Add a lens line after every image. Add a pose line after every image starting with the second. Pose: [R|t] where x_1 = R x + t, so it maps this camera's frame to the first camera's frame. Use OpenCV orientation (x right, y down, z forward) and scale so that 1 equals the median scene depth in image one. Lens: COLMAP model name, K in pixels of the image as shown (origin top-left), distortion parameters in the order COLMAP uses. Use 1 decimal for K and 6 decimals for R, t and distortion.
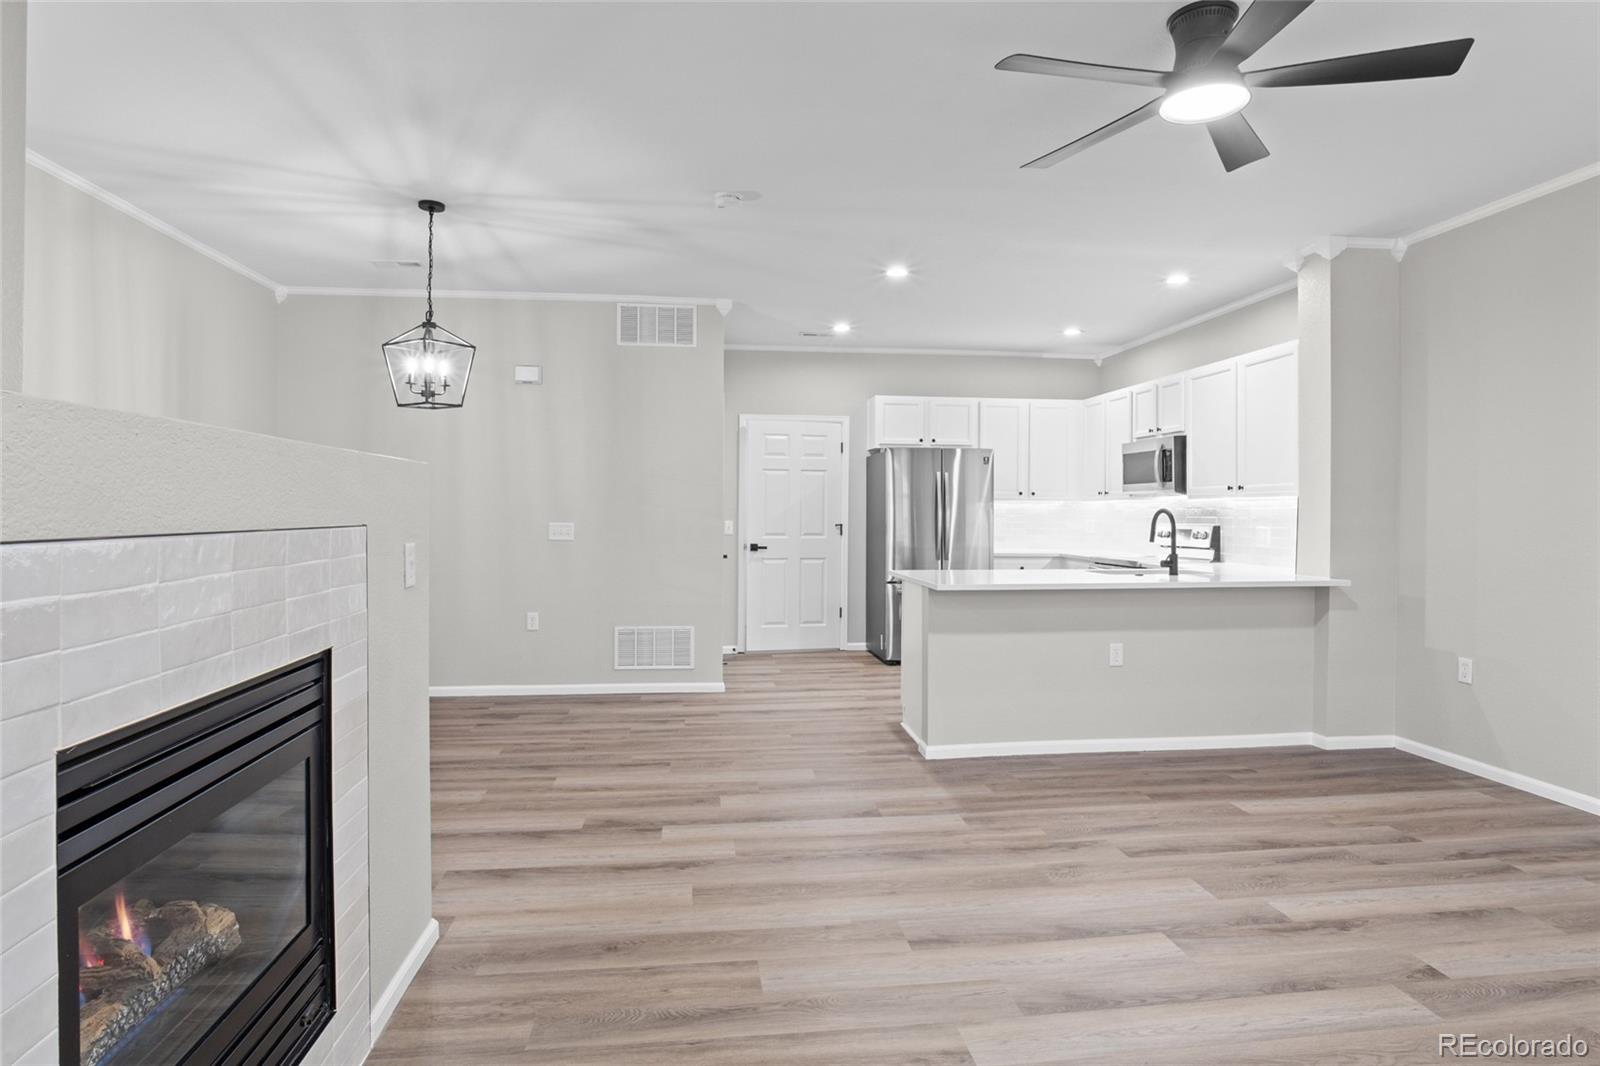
lens RADIAL K [[880.6, 0, 792.3], [0, 880.6, 512.6], [0, 0, 1]] dist [-0.031433, 0.005193]
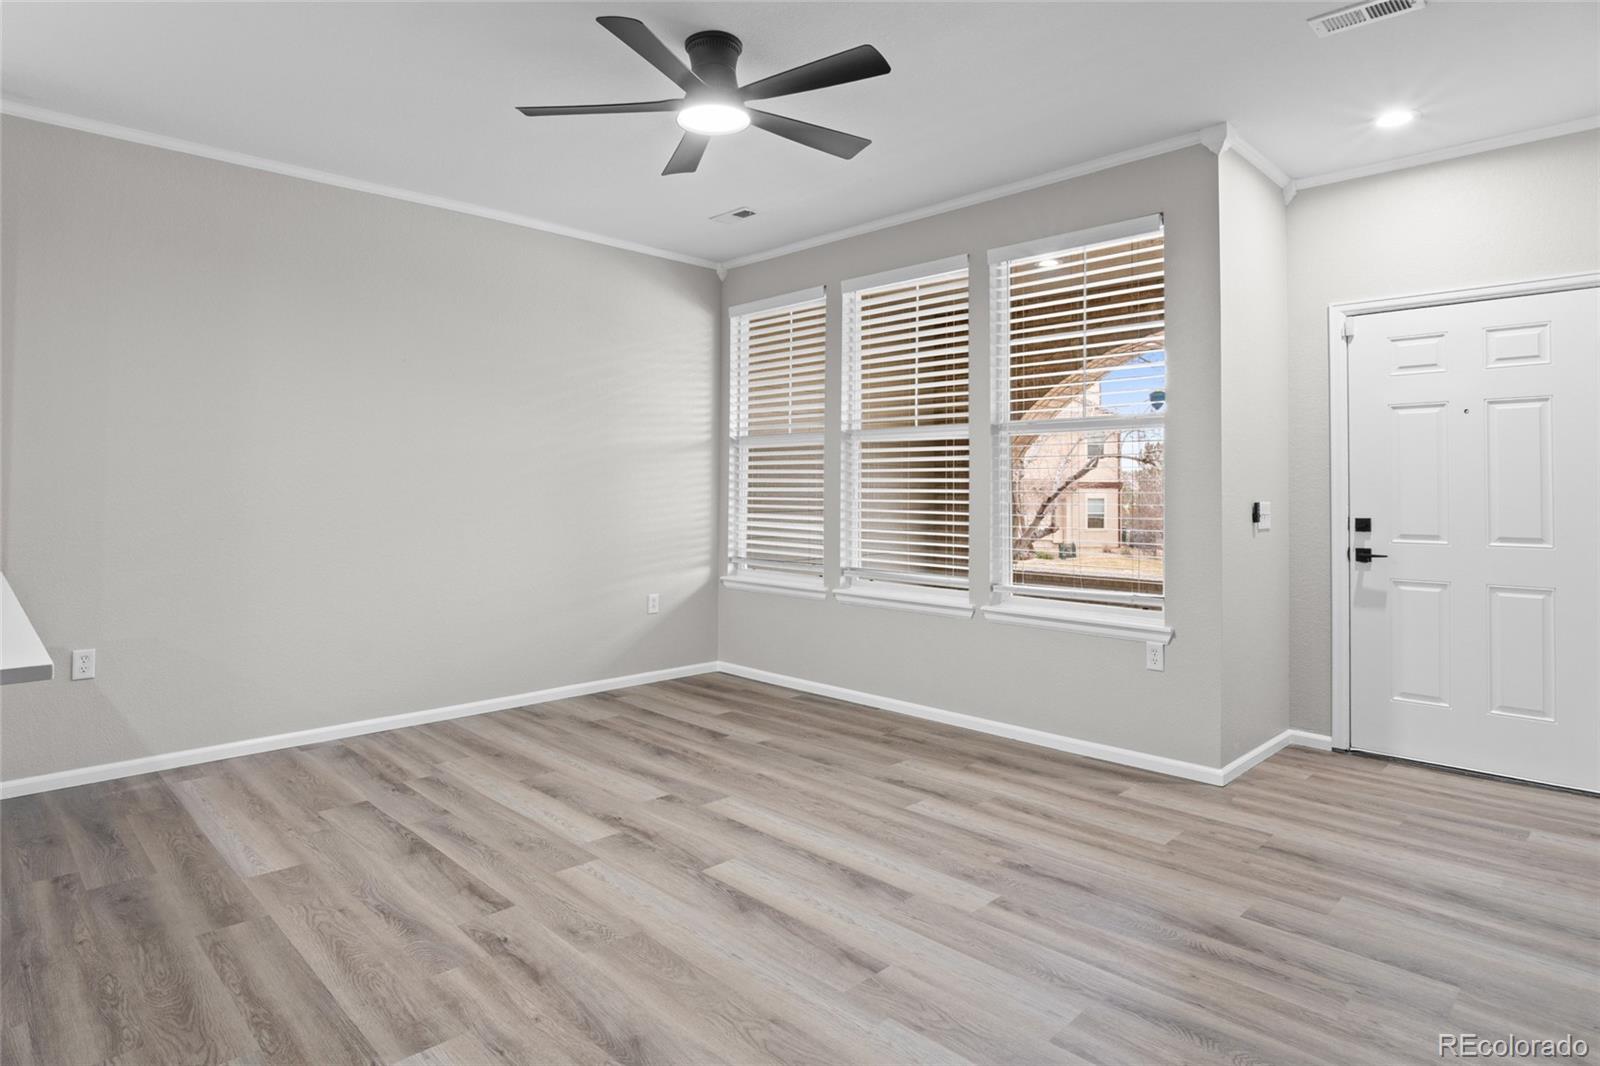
lens RADIAL K [[880.6, 0, 803.2], [0, 880.6, 473.8], [0, 0, 1]] dist [-0.031433, 0.005193]
pose [[-0.620600, 0.005475, 0.784108, -0.313482], [-0.003262, 0.999949, -0.009564, 0.006701], [-0.784120, -0.008493, -0.620551, 1.008565]]
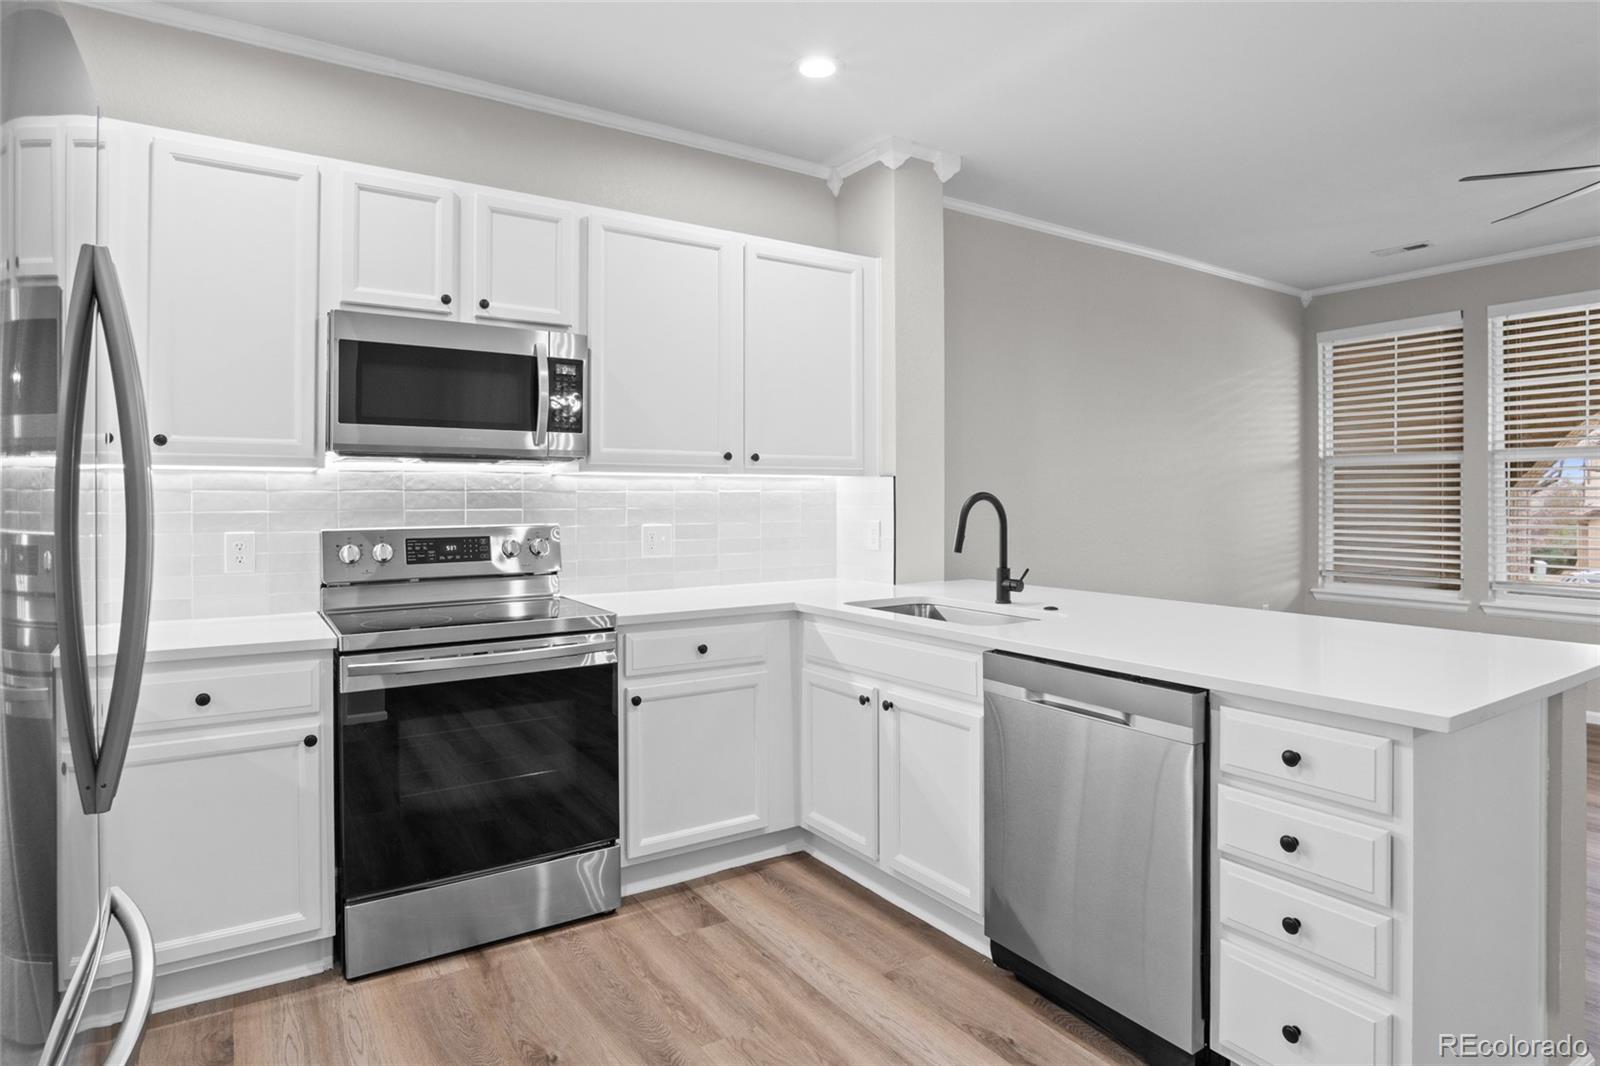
lens RADIAL K [[880.6, 0, 820.8], [0, 880.6, 499.2], [0, 0, 1]] dist [-0.031433, 0.005193]
pose [[-0.457797, -0.003535, 0.889050, -0.052445], [0.002958, 0.999981, 0.005499, -0.004407], [-0.889052, 0.005147, -0.457778, 1.659639]]
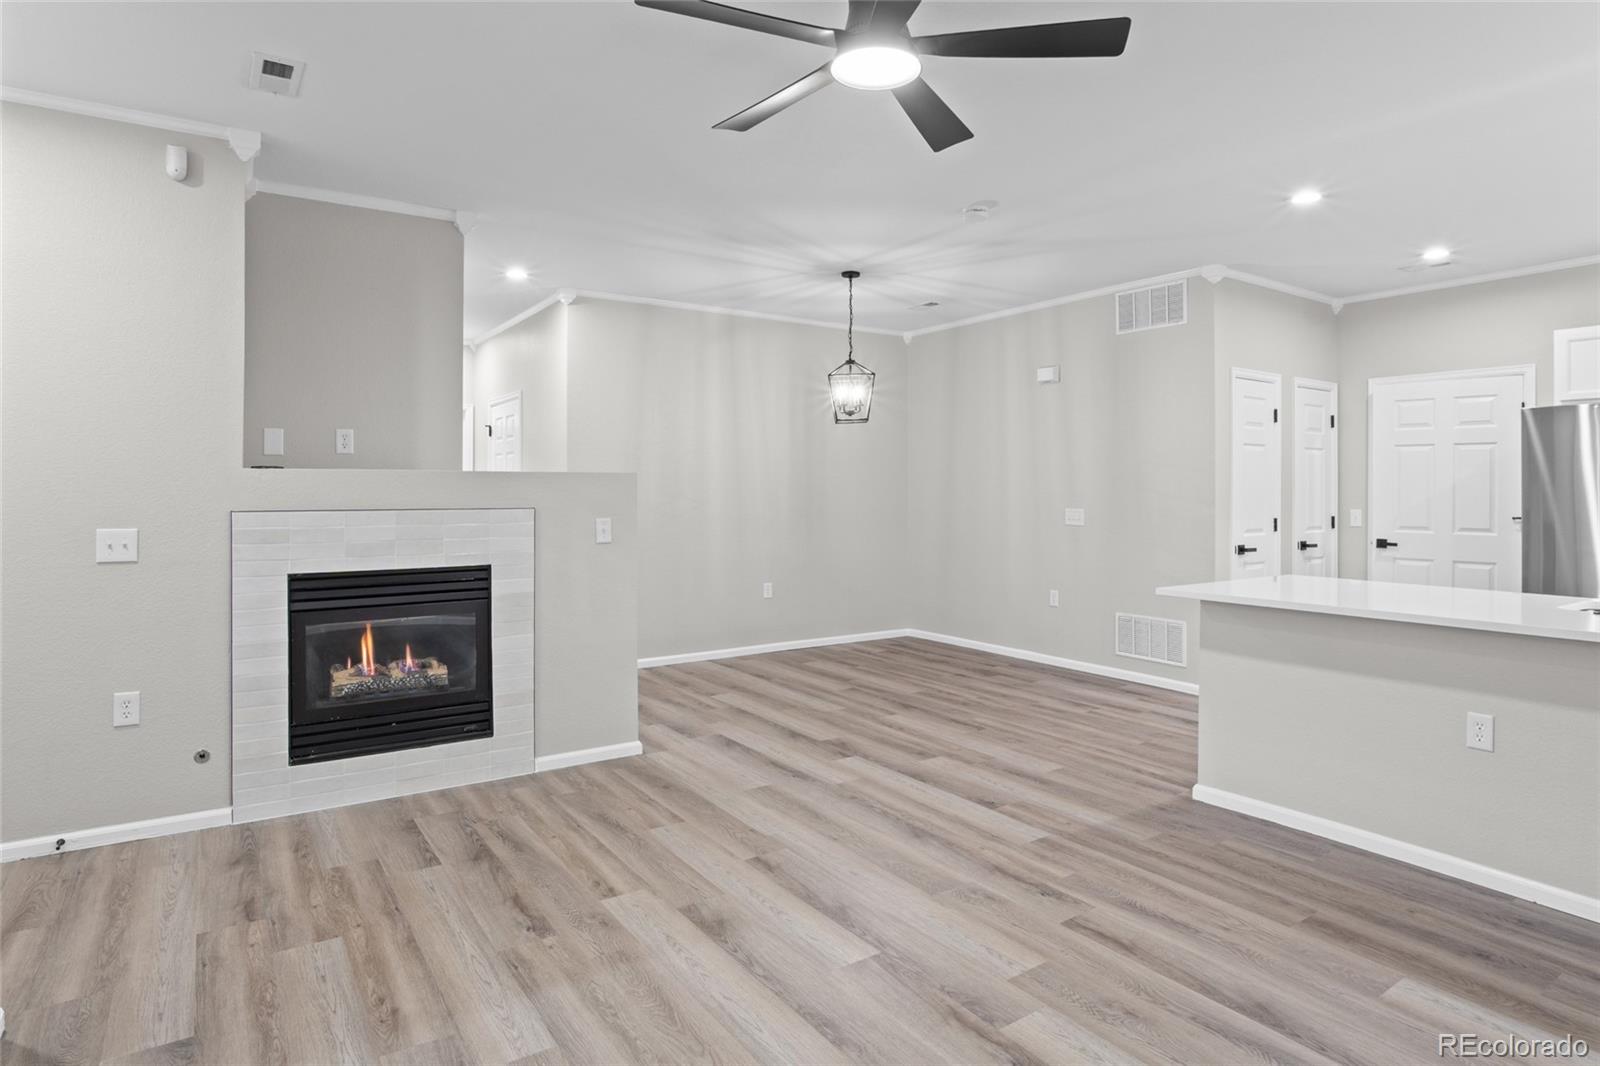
lens RADIAL K [[880.6, 0, 798.2], [0, 880.6, 489.9], [0, 0, 1]] dist [-0.031433, 0.005193]
pose [[0.454445, -0.003931, -0.890766, 0.789906], [-0.001720, 0.999985, -0.005290, -0.008115], [0.890773, 0.003936, 0.454432, 0.314925]]
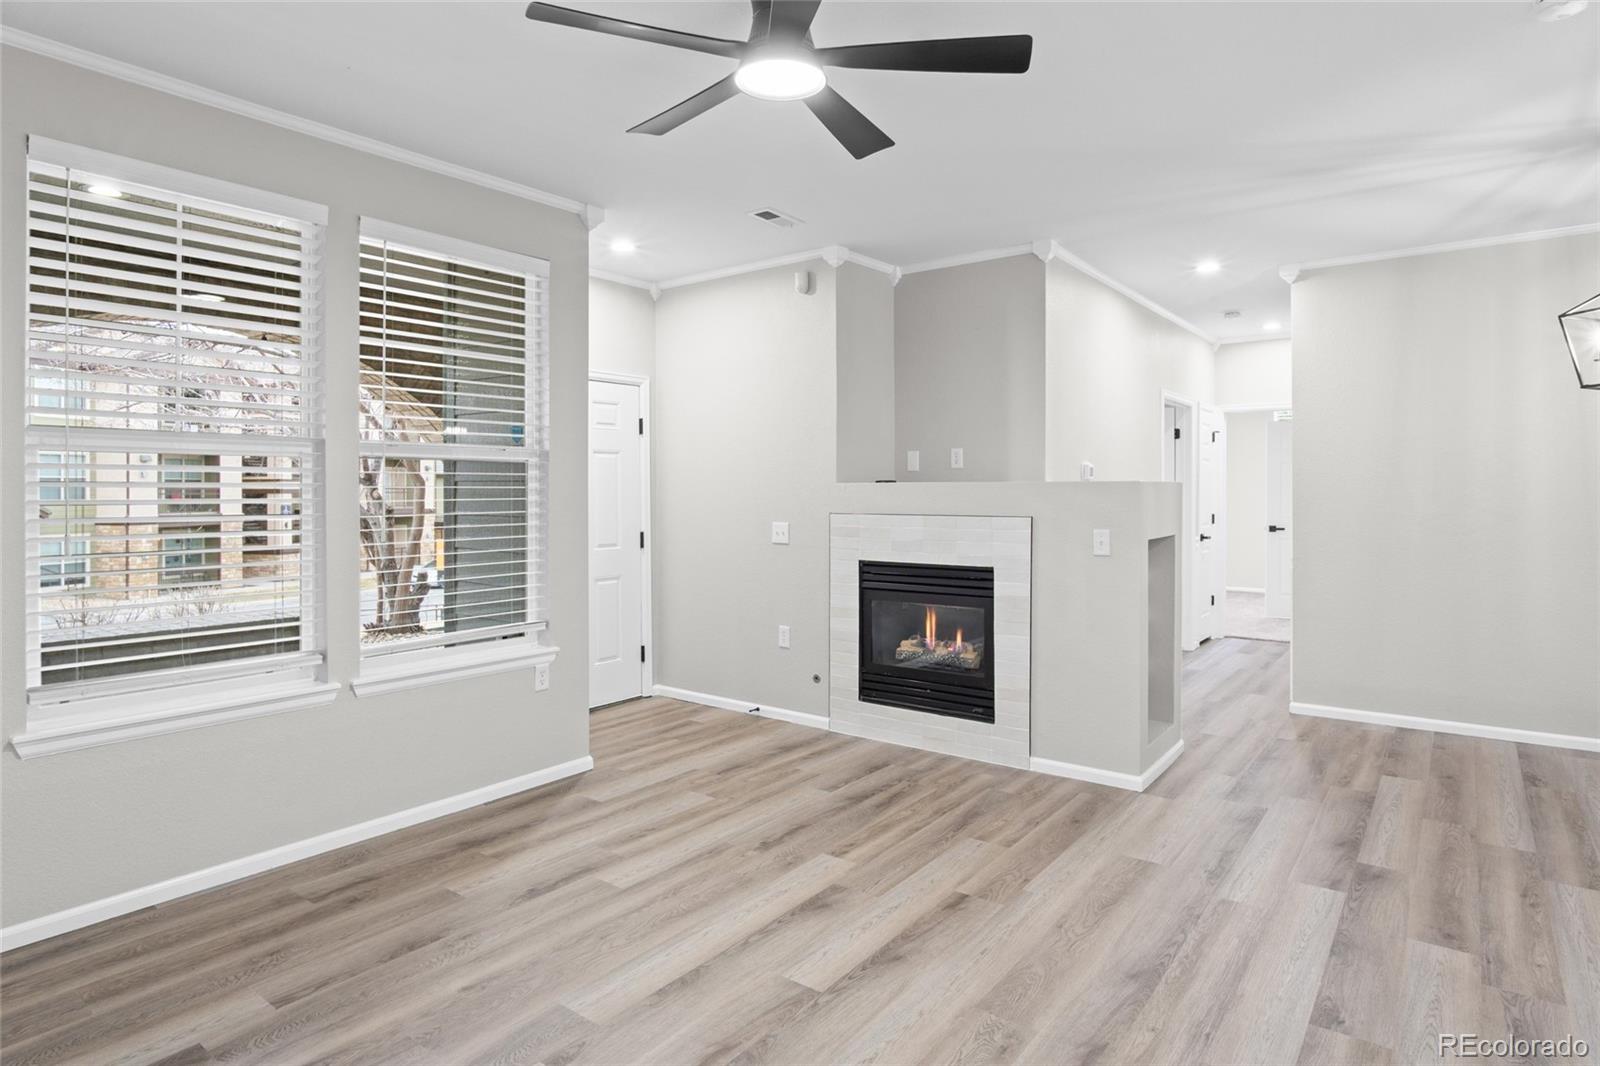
lens RADIAL K [[880.6, 0, 799.9], [0, 880.6, 488.9], [0, 0, 1]] dist [-0.031433, 0.005193]
pose [[-0.695699, -0.004797, -0.718317, 0.700678], [-0.004945, 0.999986, -0.001889, -0.021872], [0.718316, 0.002238, -0.695713, 1.035315]]
